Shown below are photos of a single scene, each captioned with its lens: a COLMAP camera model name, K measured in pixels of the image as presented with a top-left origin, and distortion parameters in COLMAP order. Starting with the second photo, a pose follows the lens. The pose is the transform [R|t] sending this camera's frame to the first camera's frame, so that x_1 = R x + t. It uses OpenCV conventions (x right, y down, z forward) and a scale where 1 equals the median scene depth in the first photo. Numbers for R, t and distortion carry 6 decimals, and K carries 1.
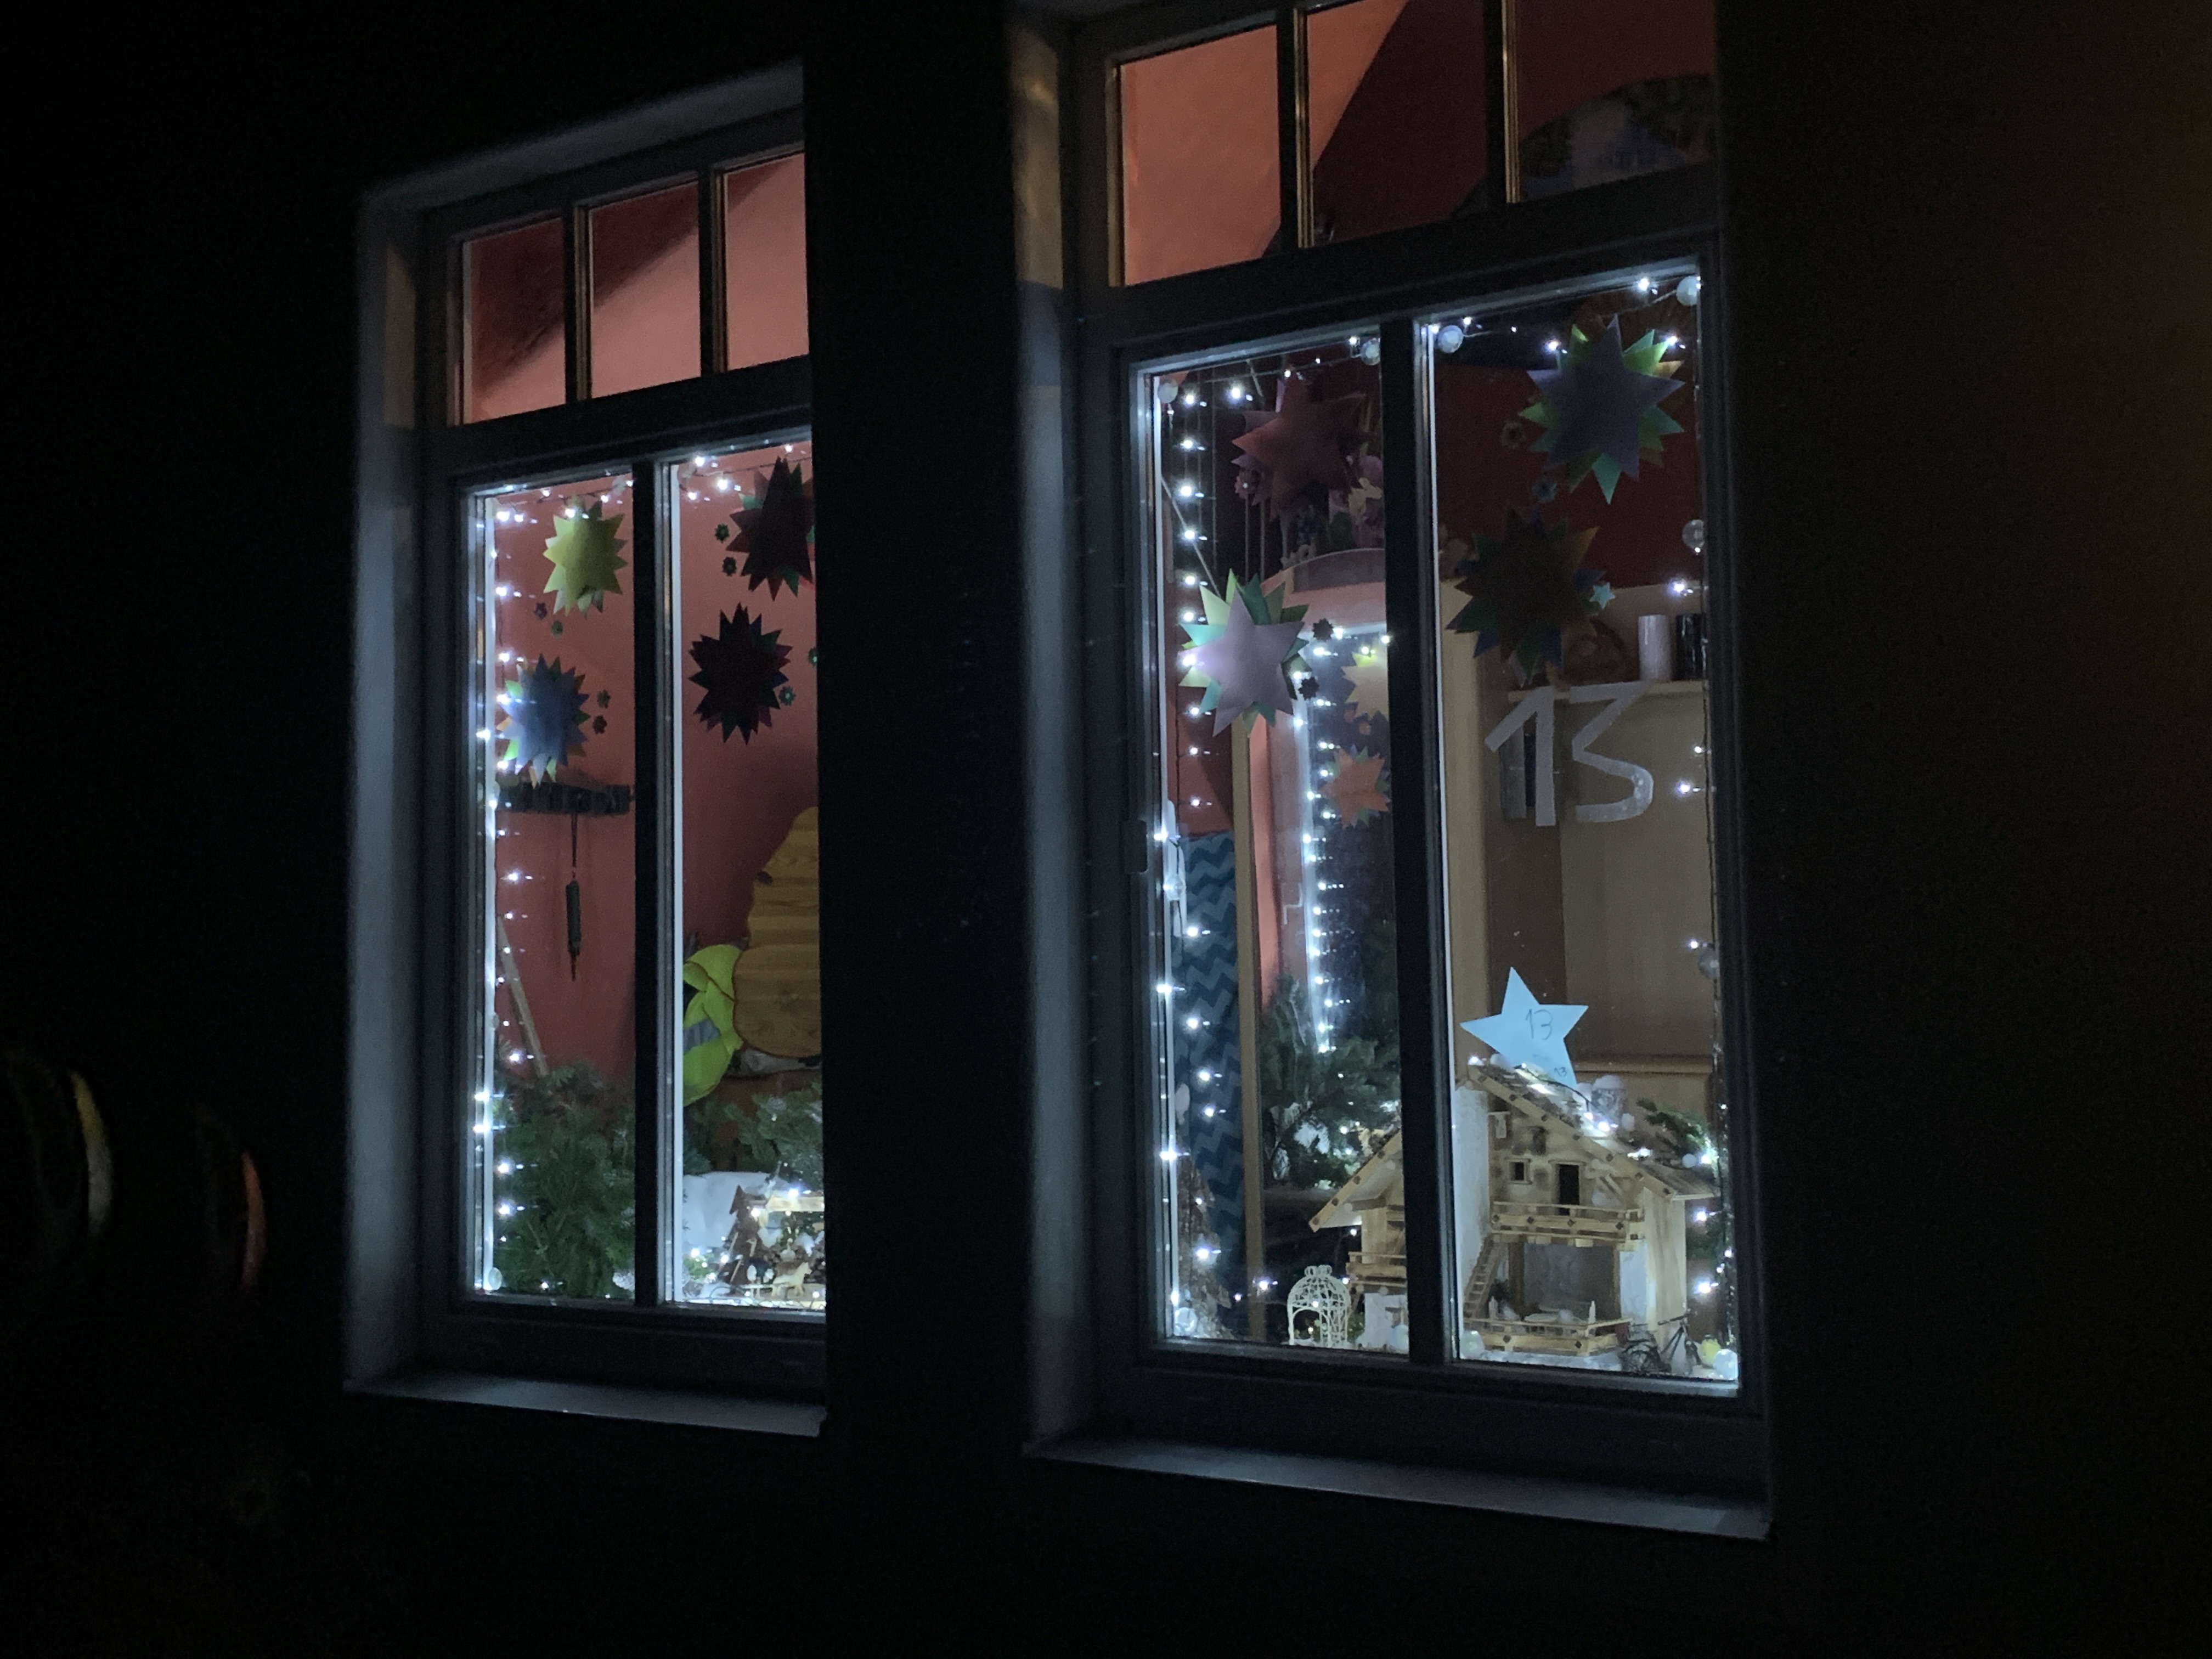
lens RADIAL K [[2577.2, 0, 1107.8], [0, 2577.2, 827.0], [0, 0, 1]] dist [0.033790, 0.000000]
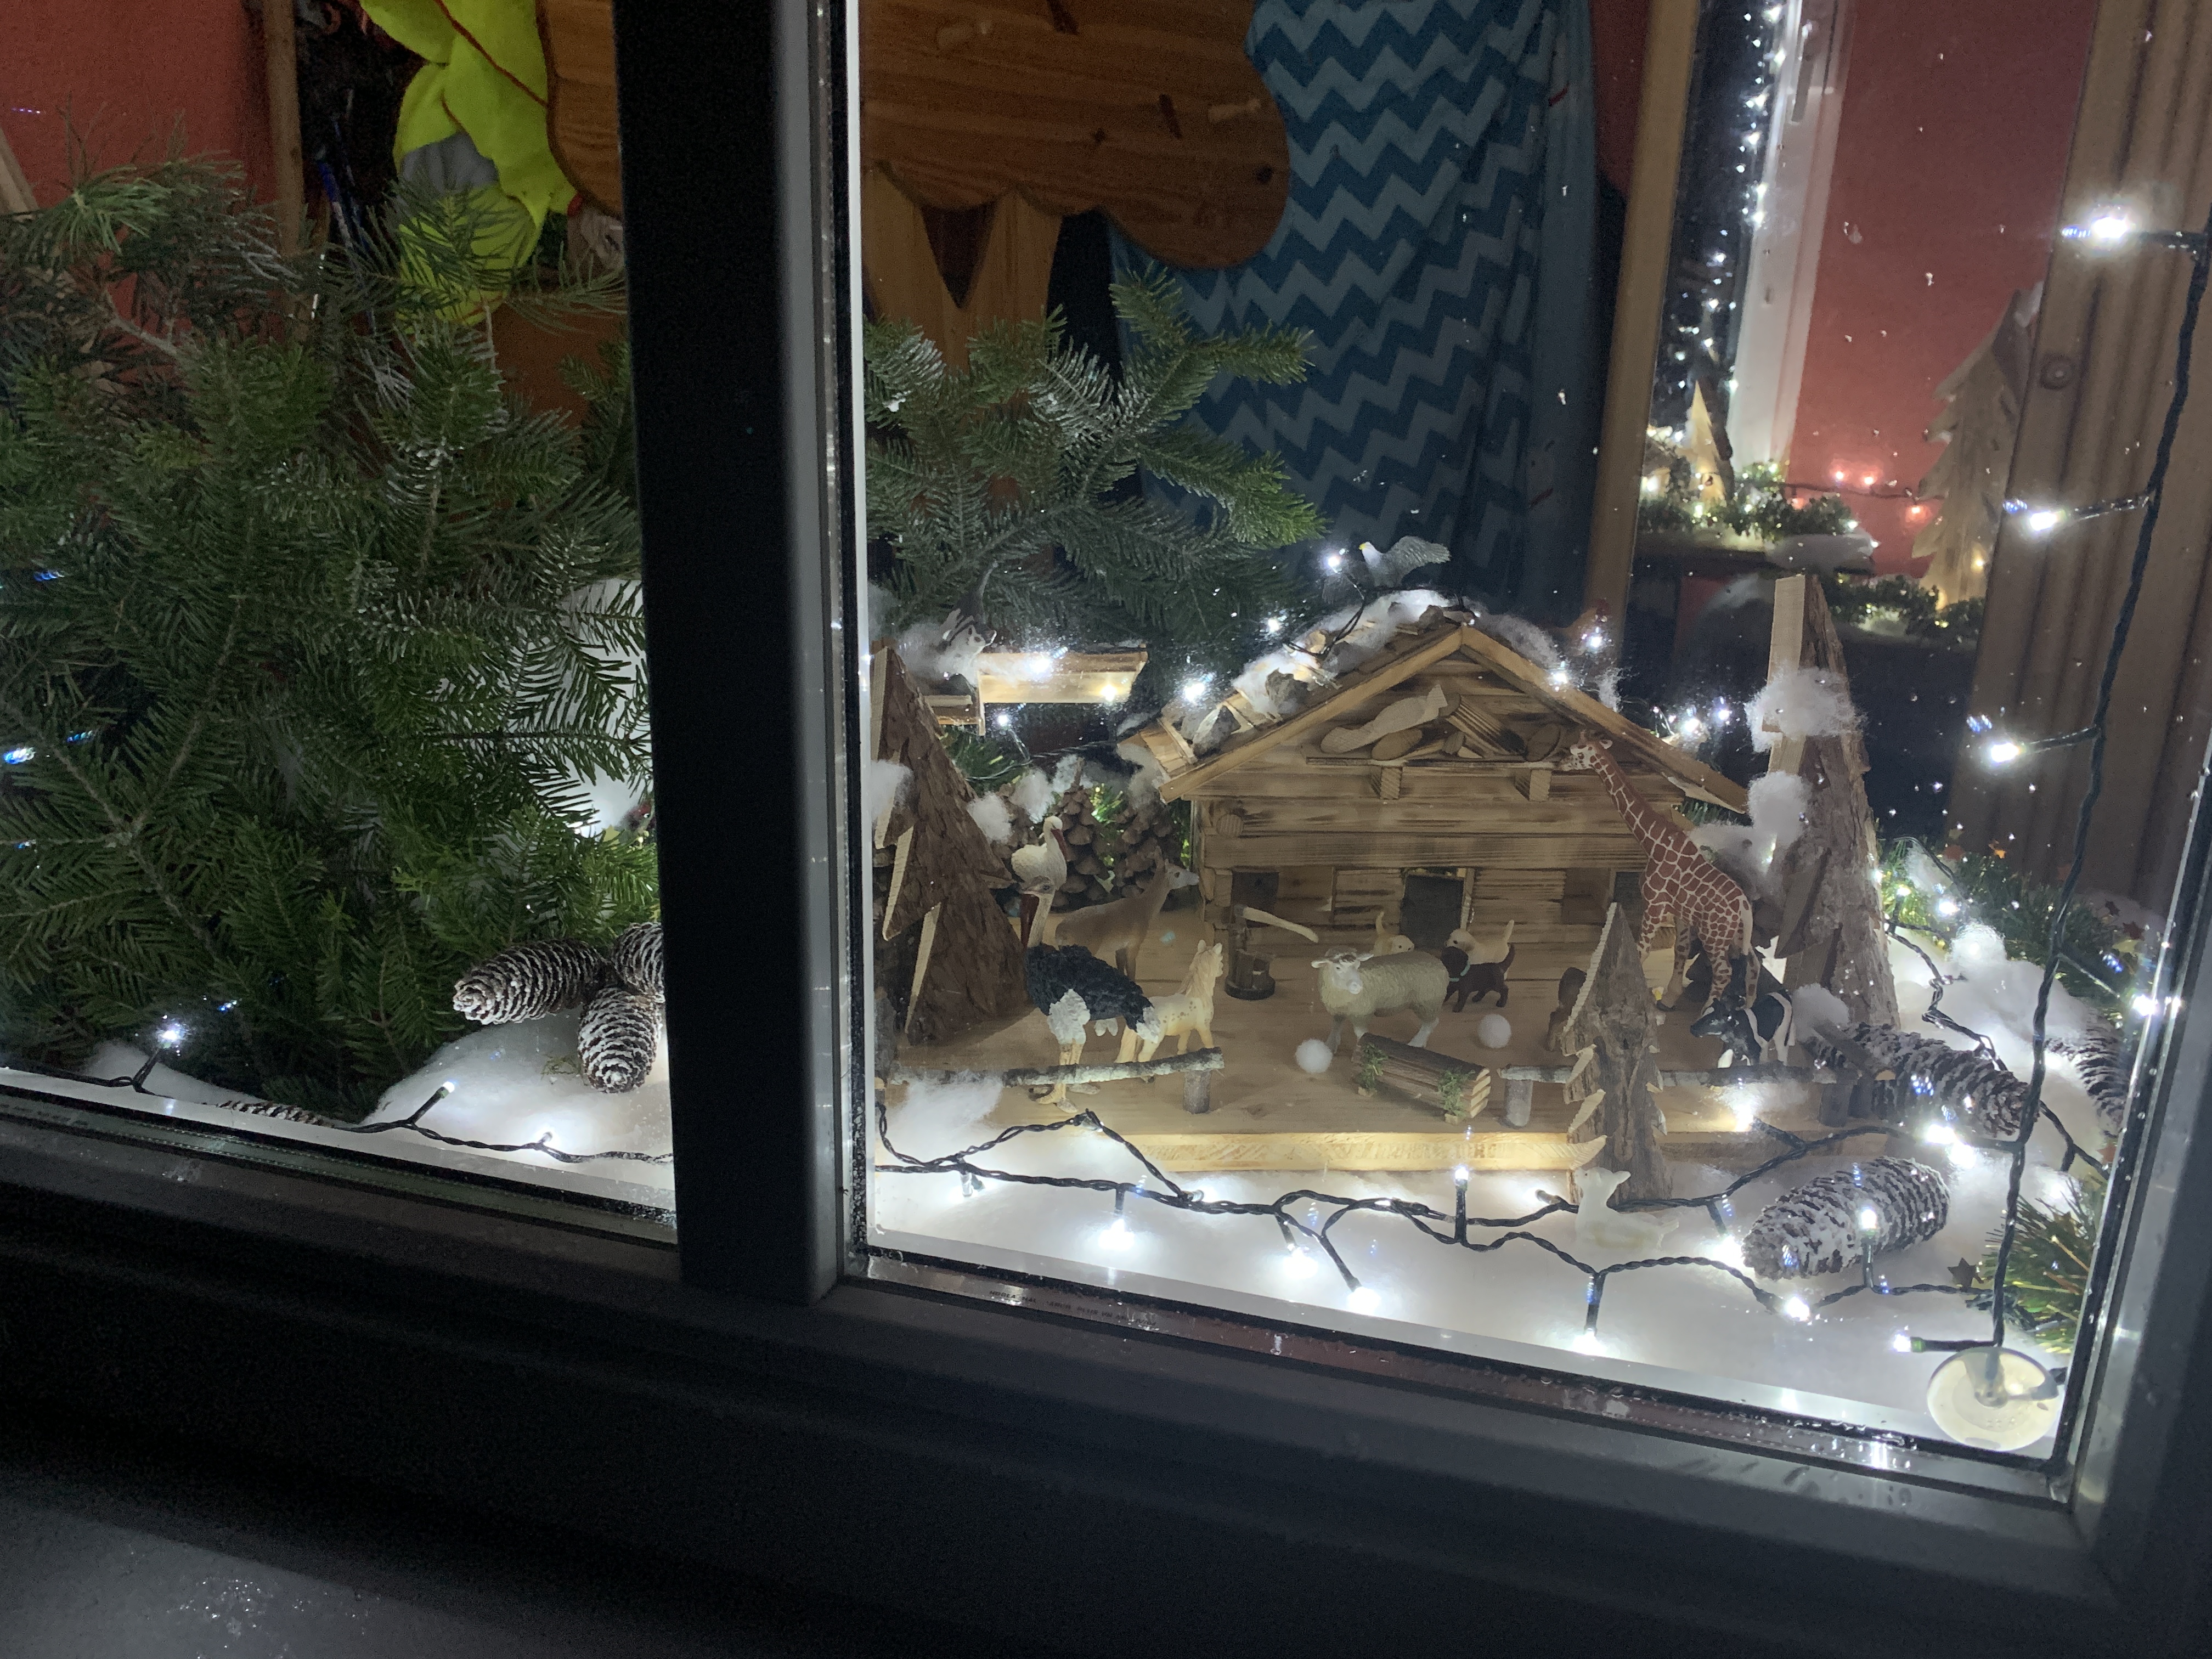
lens RADIAL K [[1695.3, 0, 1108.5], [0, 1695.3, 835.1], [0, 0, 1]] dist [0.026591, -0.027308]
pose [[0.945943, -0.056242, 0.319419, -0.142470], [-0.066075, 0.930778, 0.359564, 0.070128], [-0.317530, -0.361233, 0.876747, 0.646293]]
